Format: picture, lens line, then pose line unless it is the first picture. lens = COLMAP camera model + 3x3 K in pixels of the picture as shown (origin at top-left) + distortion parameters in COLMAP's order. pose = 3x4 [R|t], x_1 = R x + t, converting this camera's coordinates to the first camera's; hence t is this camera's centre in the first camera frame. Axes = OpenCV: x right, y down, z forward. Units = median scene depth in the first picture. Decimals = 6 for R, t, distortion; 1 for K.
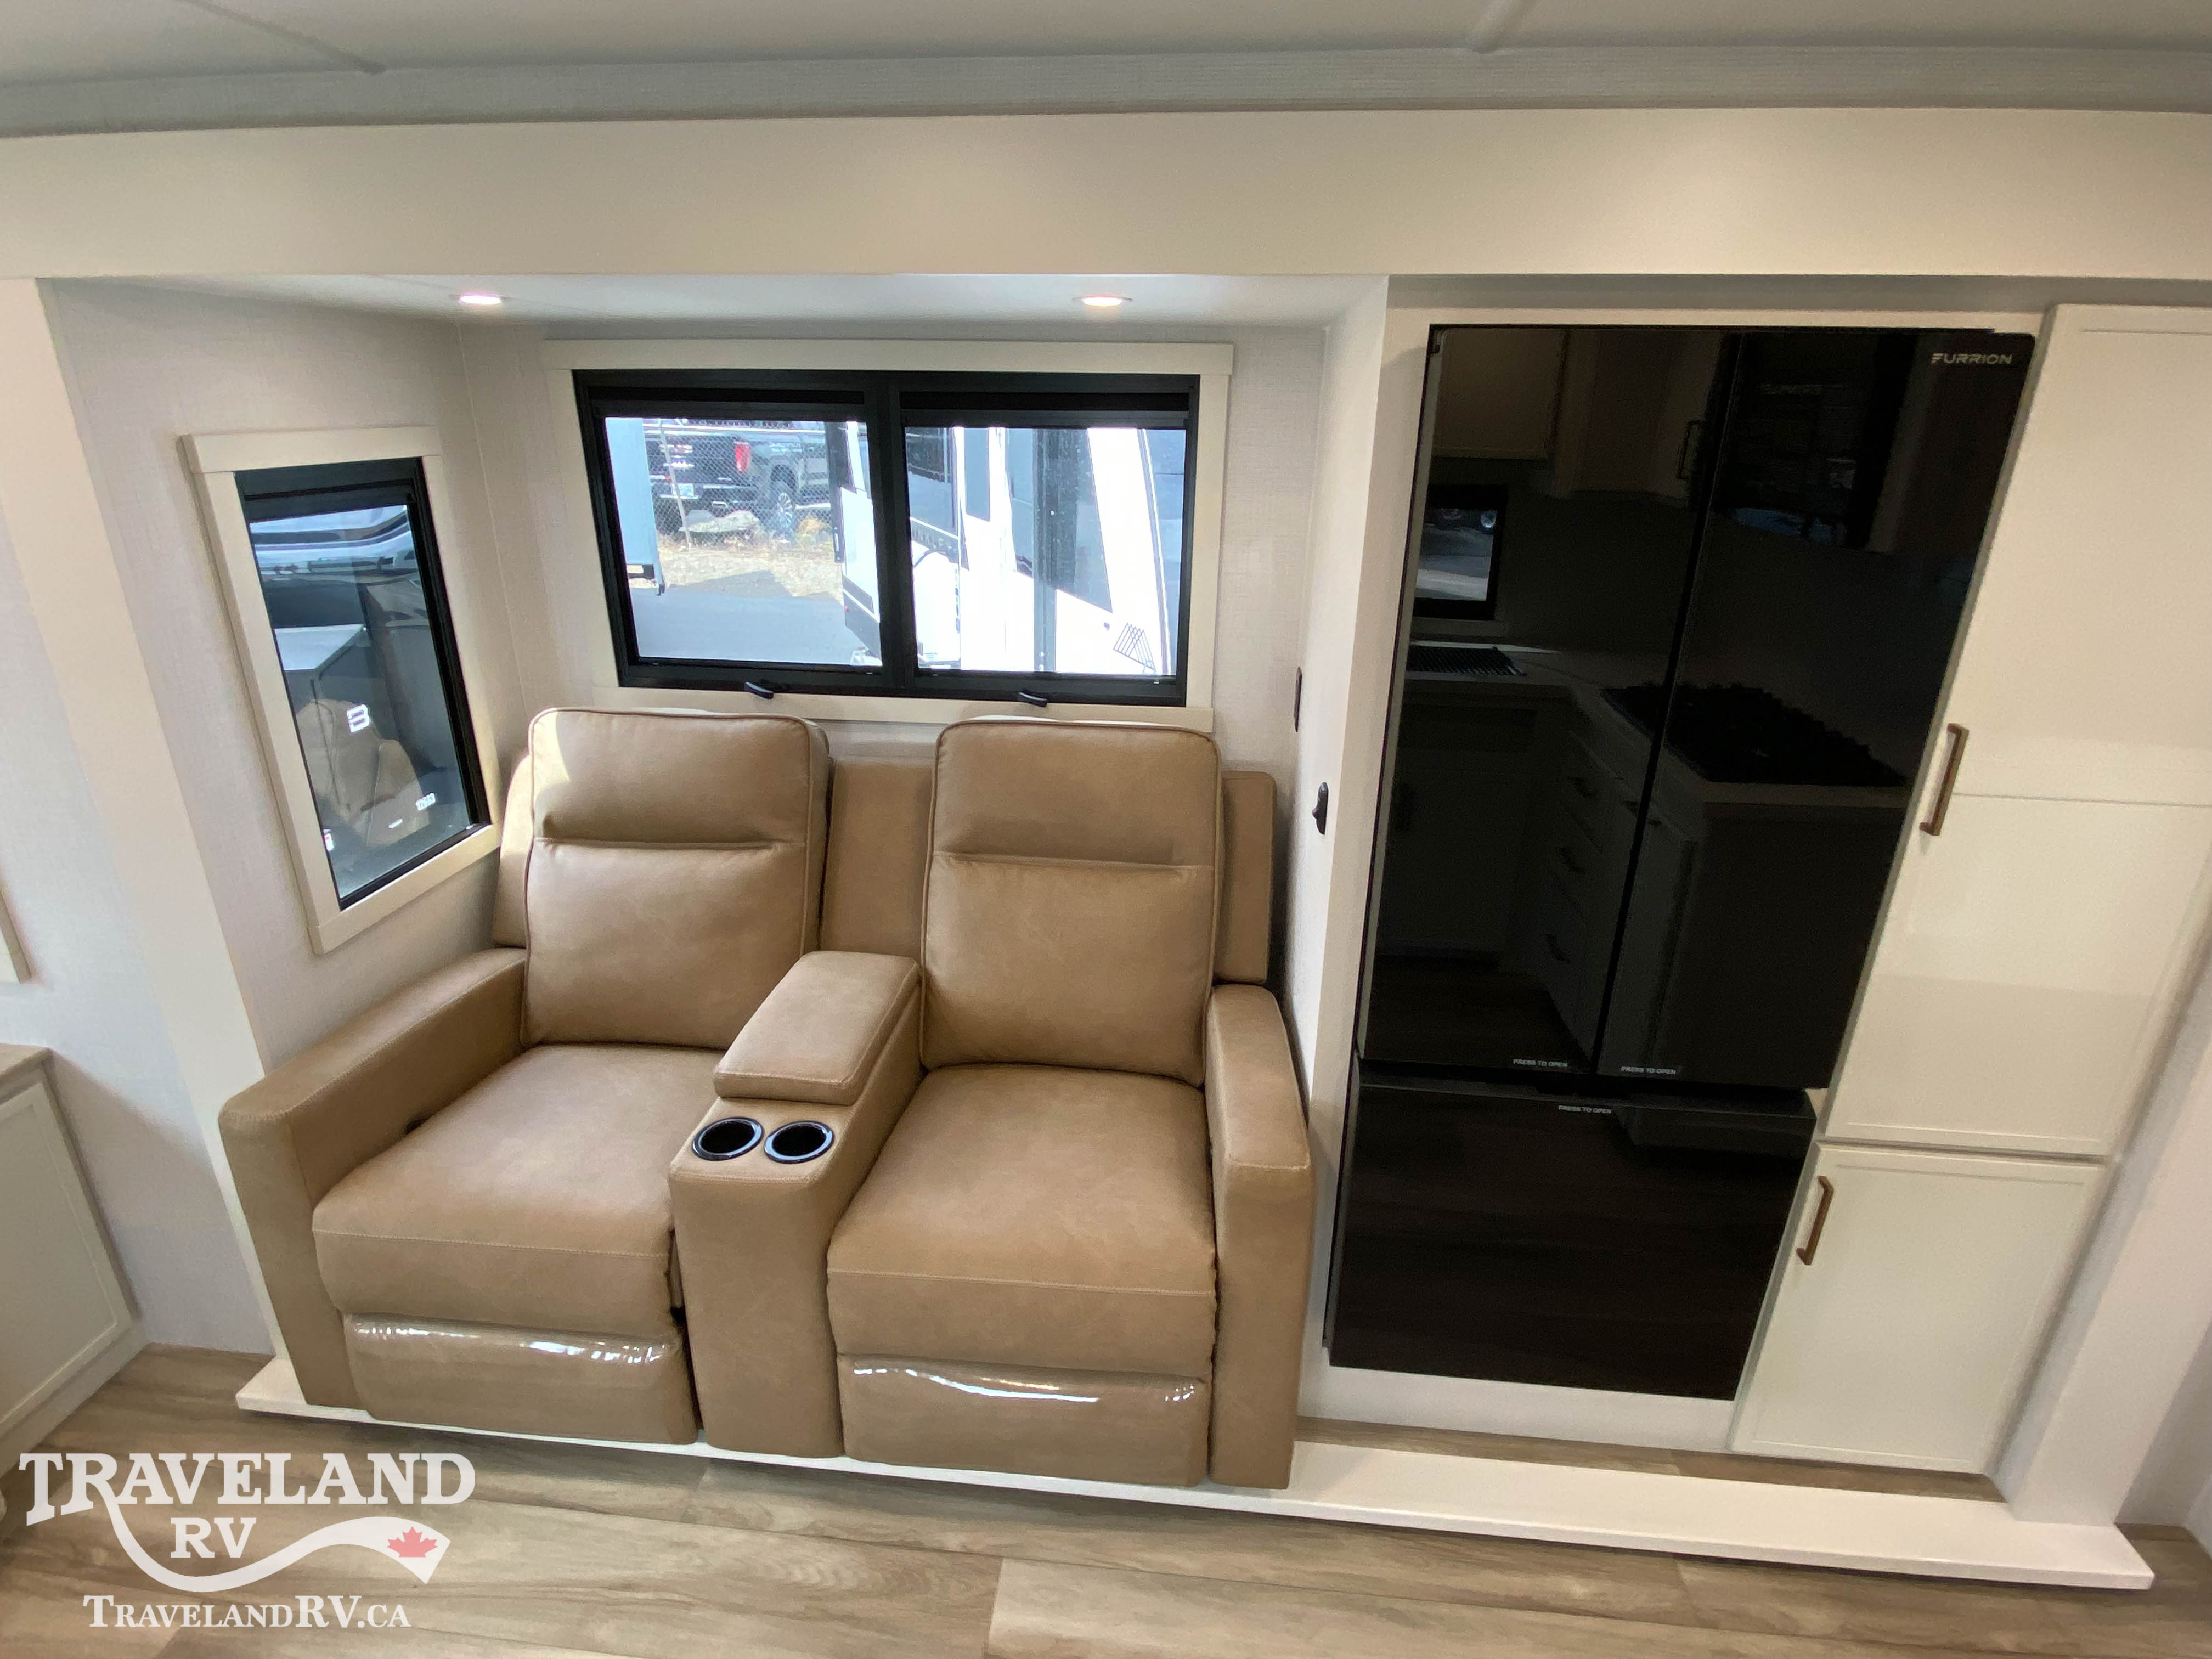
lens RADIAL K [[1108.4, 0, 1106.0], [0, 1108.4, 829.5], [0, 0, 1]] dist [0.075195, -0.060405]
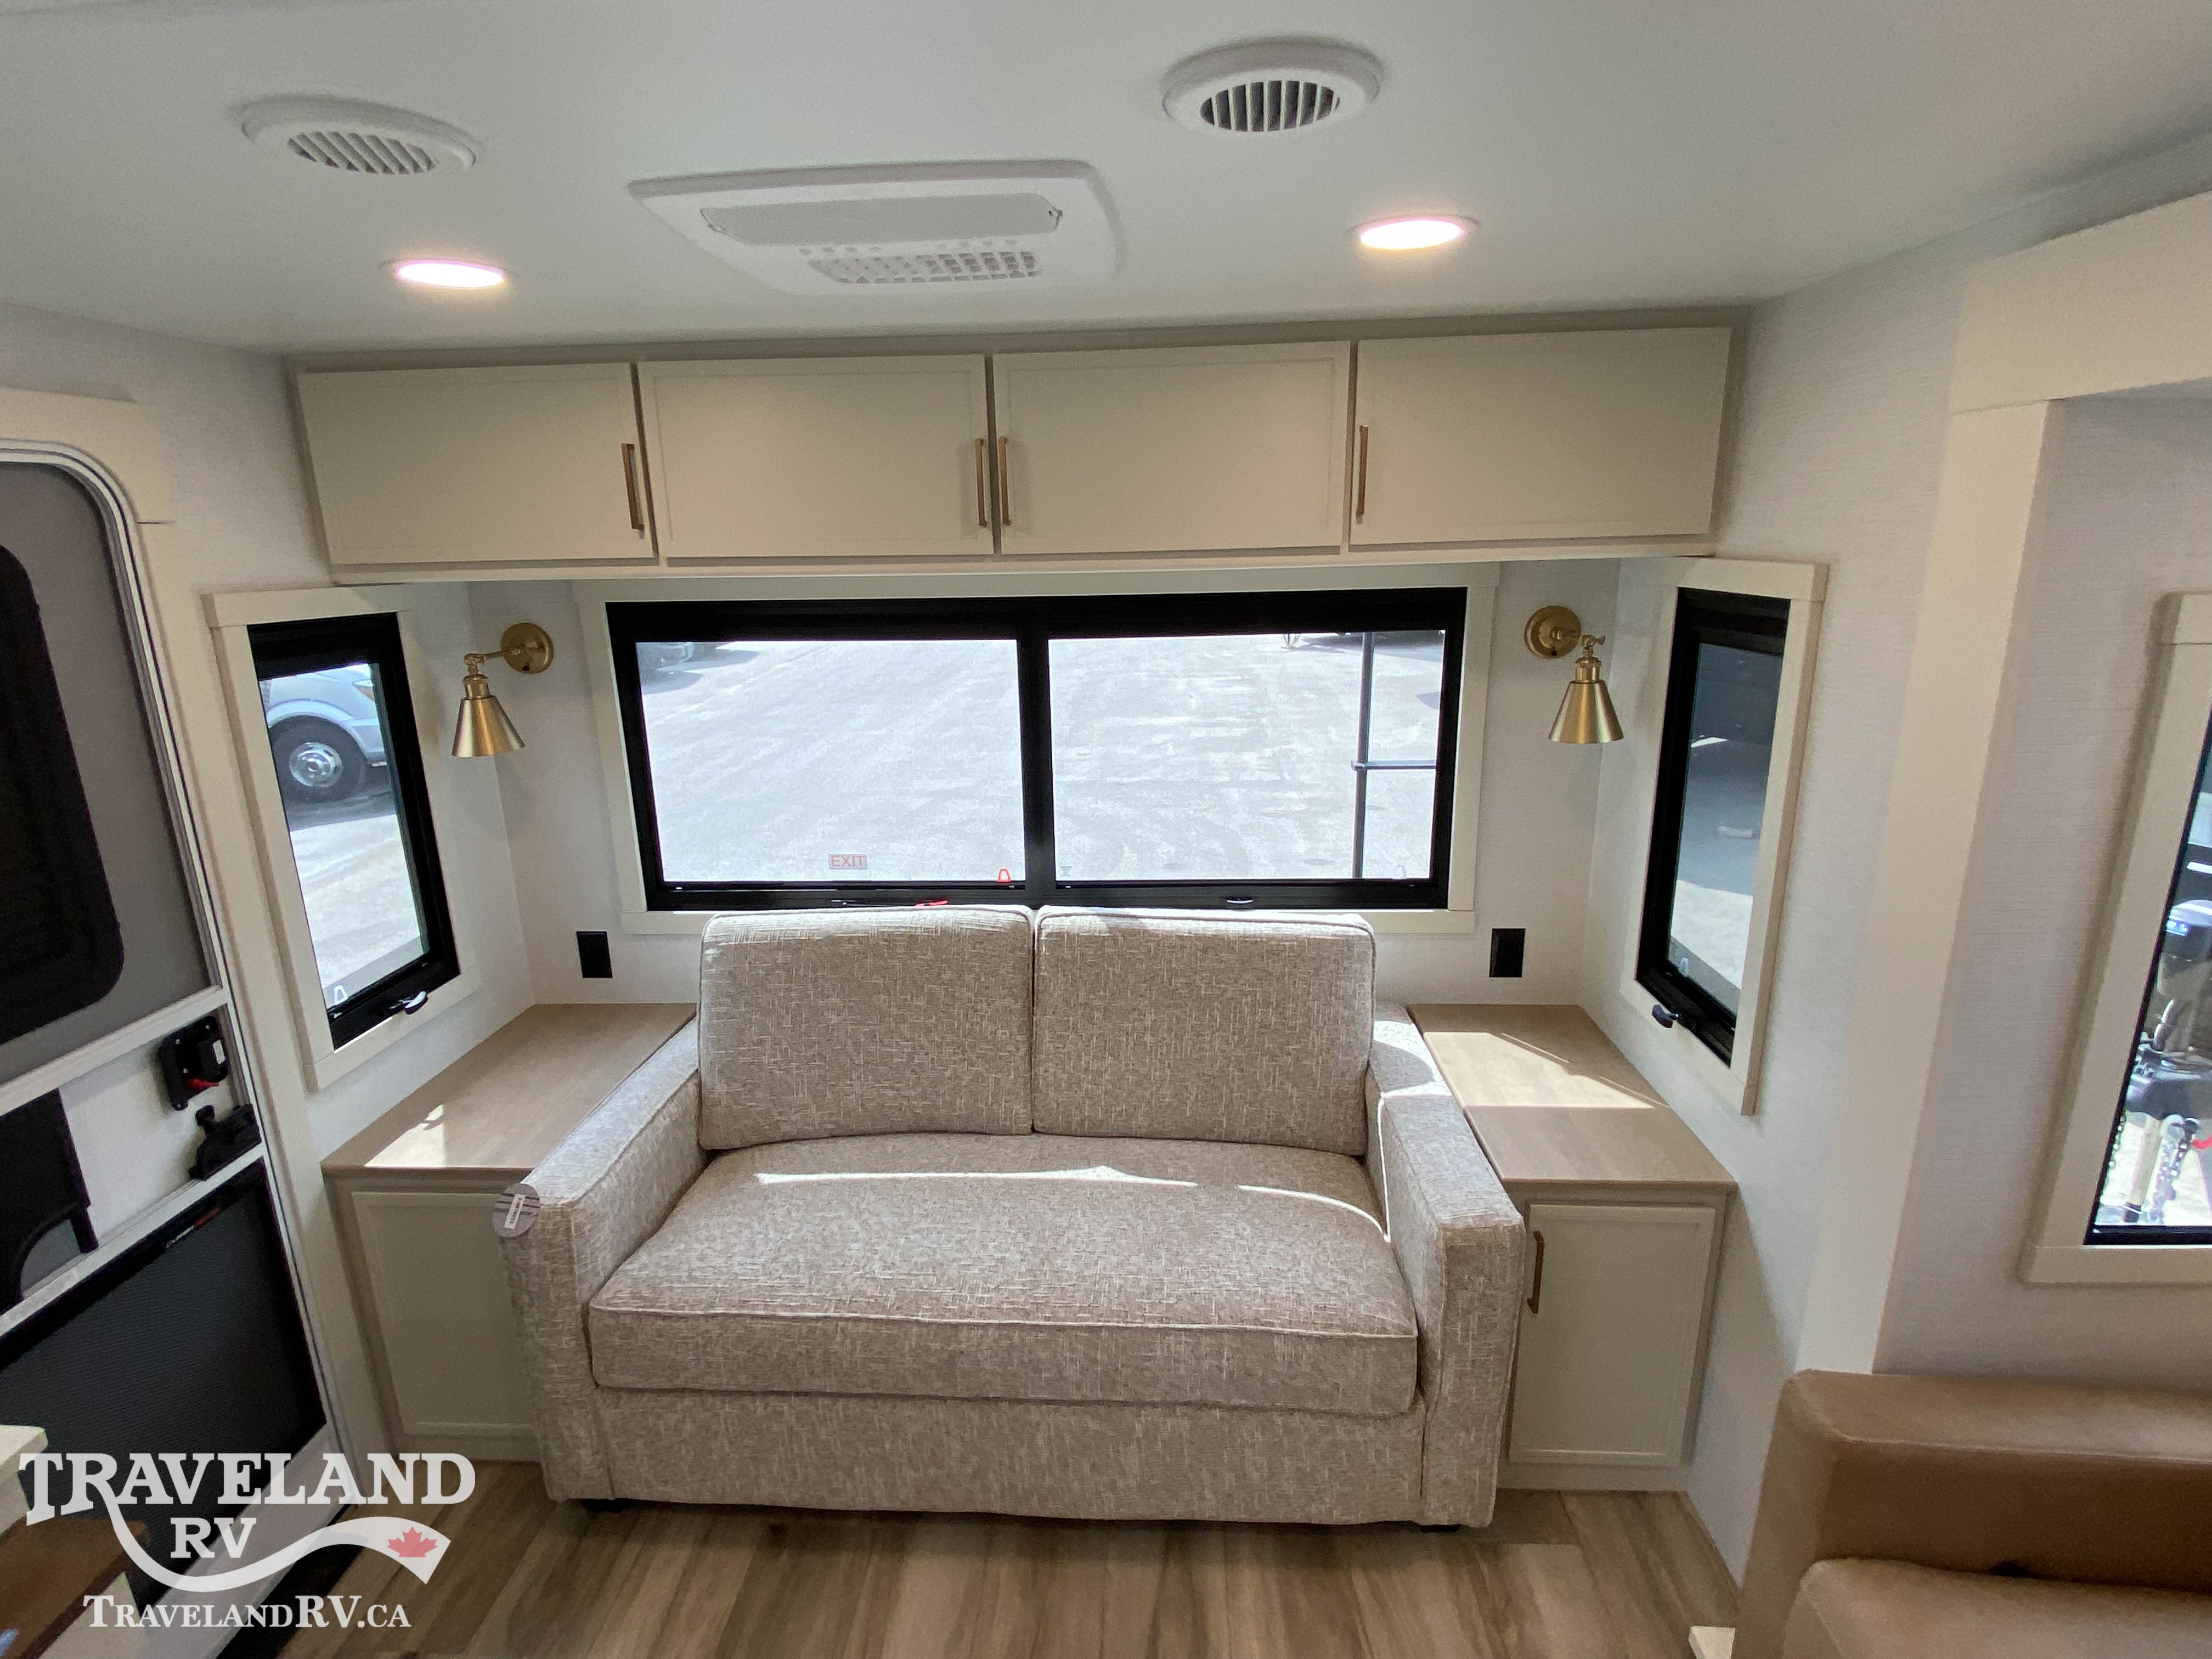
lens RADIAL K [[1080.7, 0, 1106.0], [0, 1080.7, 829.5], [0, 0, 1]] dist [0.083183, -0.074855]
pose [[0.046021, 0.240886, -0.969462, -0.109817], [-0.330884, 0.919380, 0.212735, -0.121598], [0.942549, 0.310989, 0.122016, 0.285791]]
